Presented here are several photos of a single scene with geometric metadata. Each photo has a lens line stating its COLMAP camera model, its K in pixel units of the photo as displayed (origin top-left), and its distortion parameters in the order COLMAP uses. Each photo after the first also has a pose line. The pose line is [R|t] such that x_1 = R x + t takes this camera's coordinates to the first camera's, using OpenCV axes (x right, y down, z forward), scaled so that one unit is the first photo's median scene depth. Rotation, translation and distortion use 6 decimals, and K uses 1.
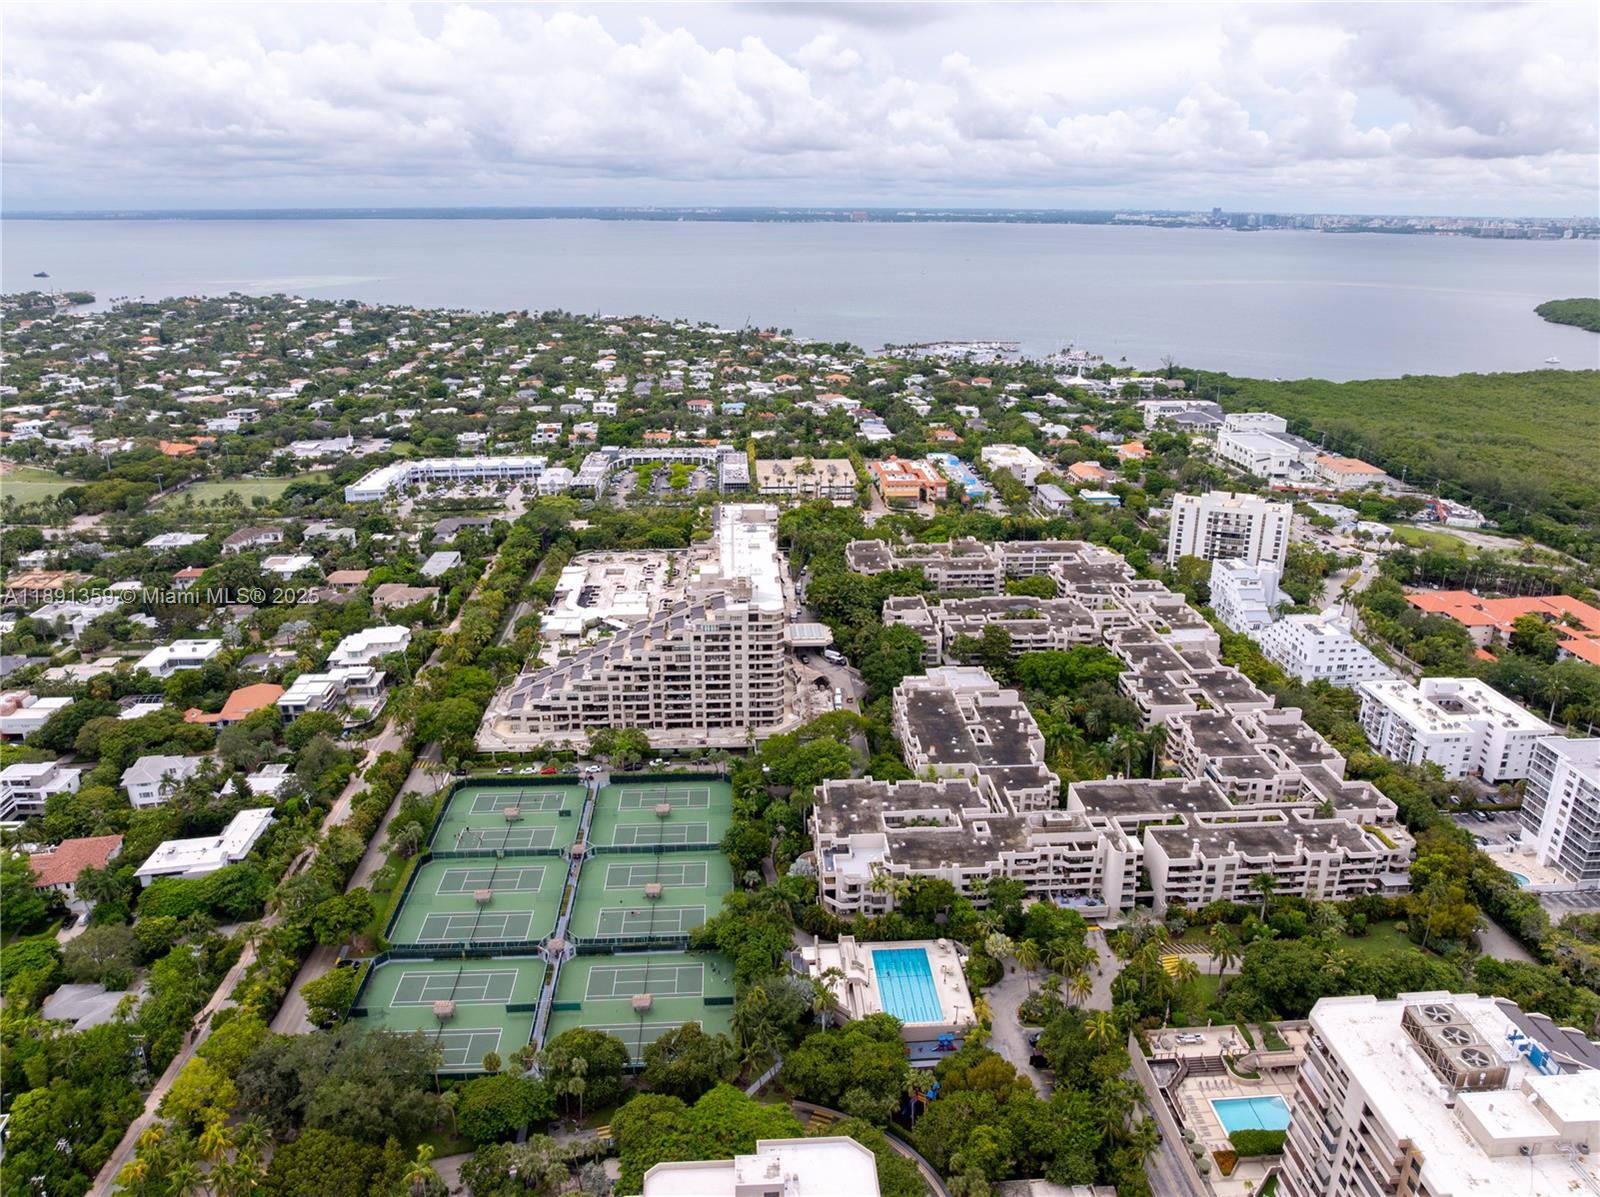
lens RADIAL K [[1131.3, 0, 808.5], [0, 1131.3, 611.7], [0, 0, 1]] dist [-0.011916, -0.031159]
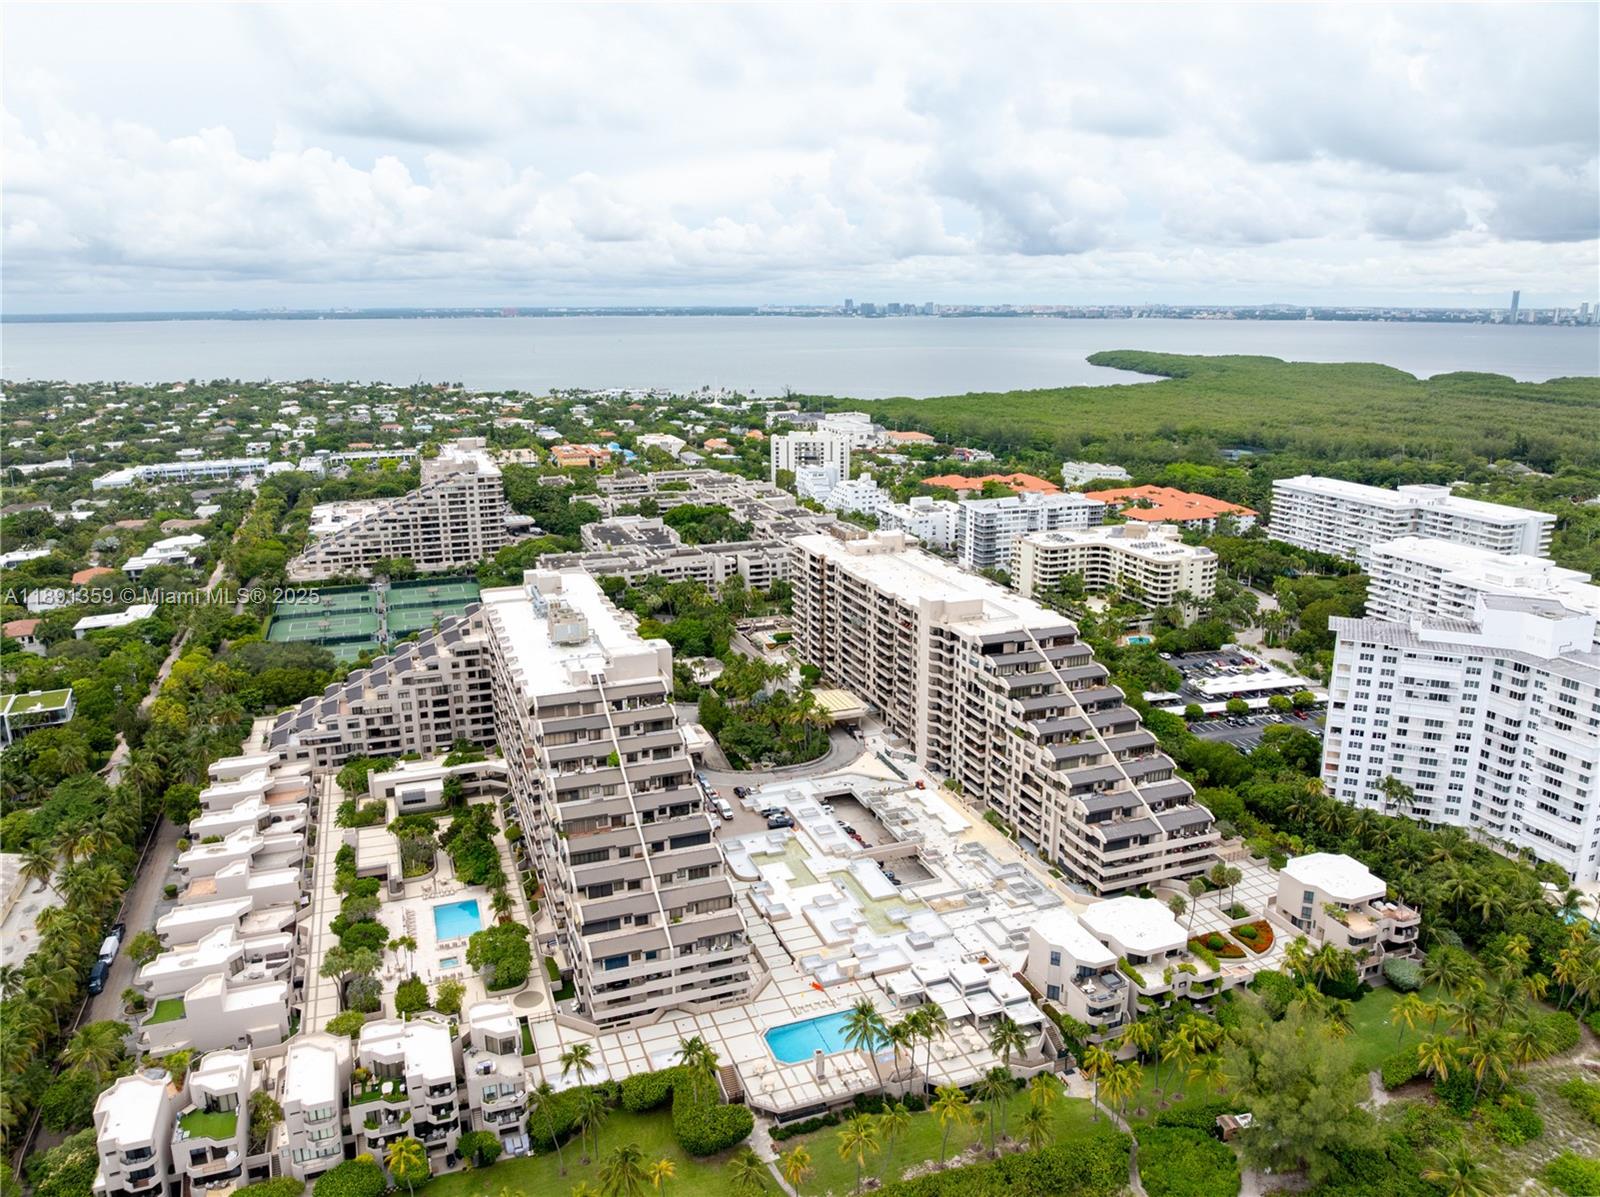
lens RADIAL K [[1131.3, 0, 801.5], [0, 1131.3, 588.6], [0, 0, 1]] dist [-0.011916, -0.031159]
pose [[0.958607, -0.081013, 0.272966, -0.060071], [0.107038, 0.990883, -0.081817, 0.304323], [-0.263849, 0.107648, 0.958538, -0.503810]]
